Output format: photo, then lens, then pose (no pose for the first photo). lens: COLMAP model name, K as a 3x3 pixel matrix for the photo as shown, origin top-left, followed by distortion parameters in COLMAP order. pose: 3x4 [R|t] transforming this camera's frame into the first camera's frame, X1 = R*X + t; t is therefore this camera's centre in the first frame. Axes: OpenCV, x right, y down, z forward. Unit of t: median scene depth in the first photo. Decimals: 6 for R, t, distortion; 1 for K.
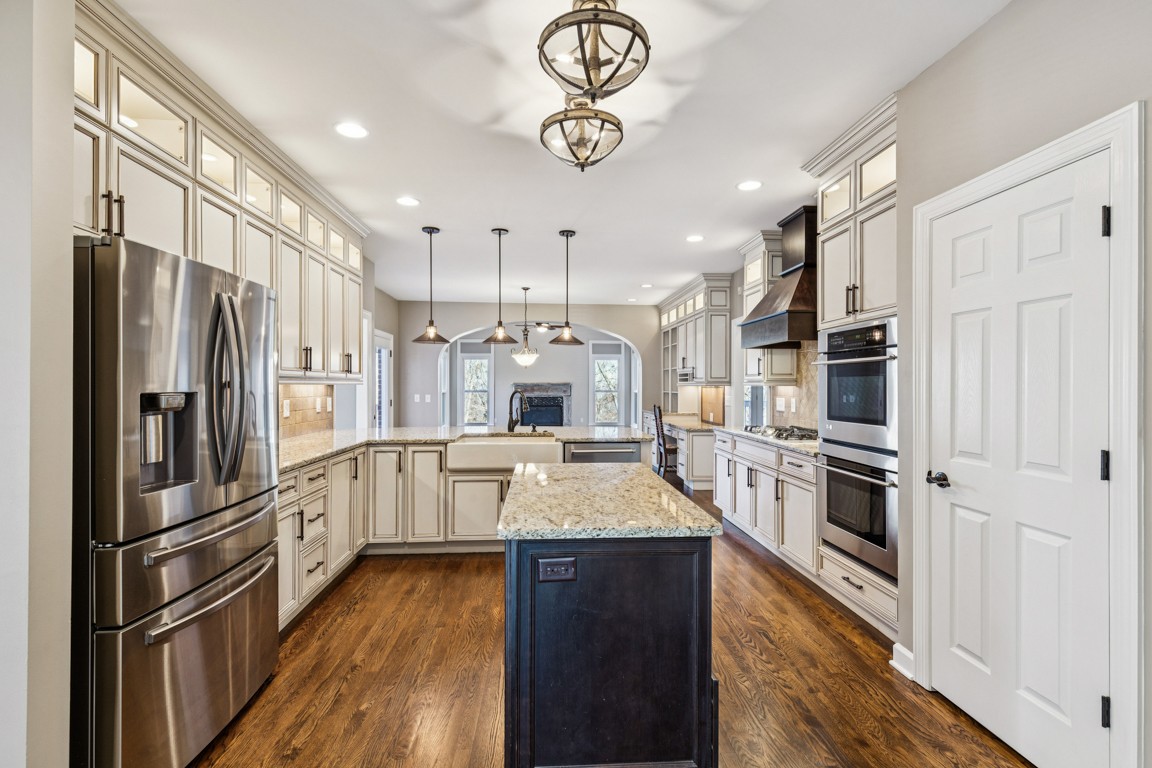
lens RADIAL K [[525.0, 0, 571.2], [0, 525.0, 384.3], [0, 0, 1]] dist [0.005745, -0.000861]
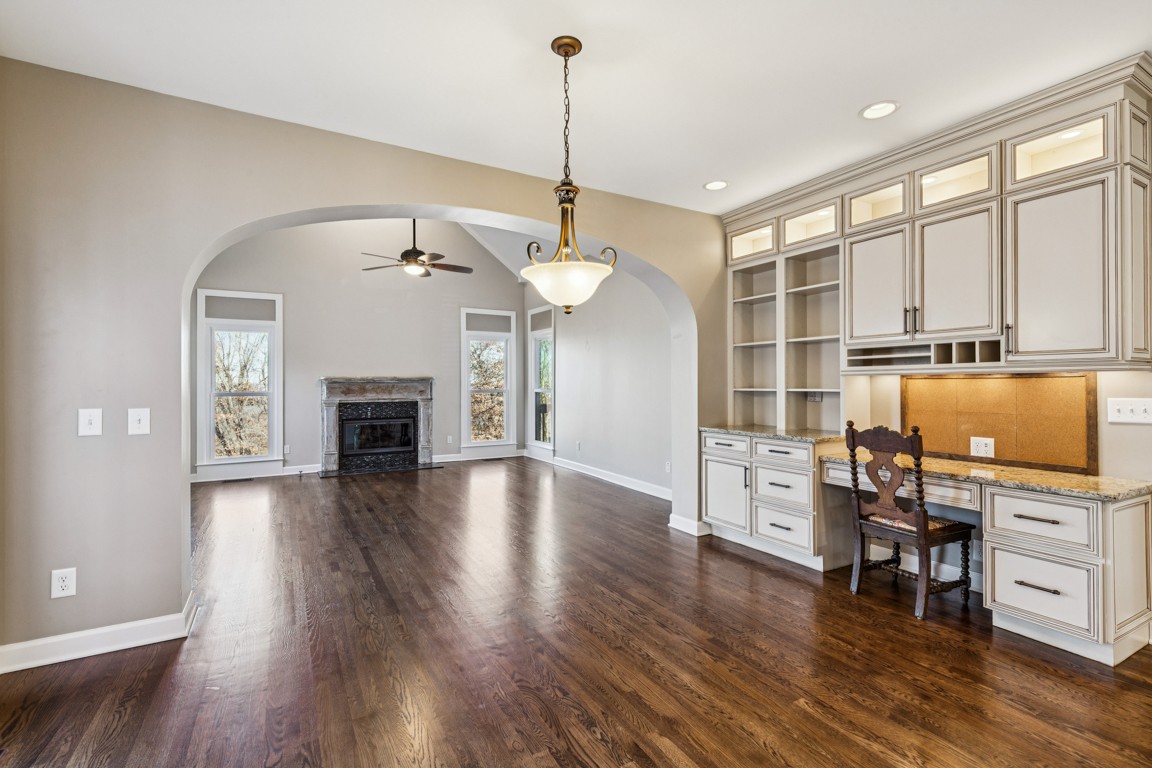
lens RADIAL K [[525.0, 0, 581.0], [0, 525.0, 381.0], [0, 0, 1]] dist [0.005745, -0.000861]
pose [[0.893866, -0.002160, 0.448329, -0.118015], [0.004512, 0.999981, -0.004179, 0.004703], [-0.448312, 0.005758, 0.893859, 0.401500]]
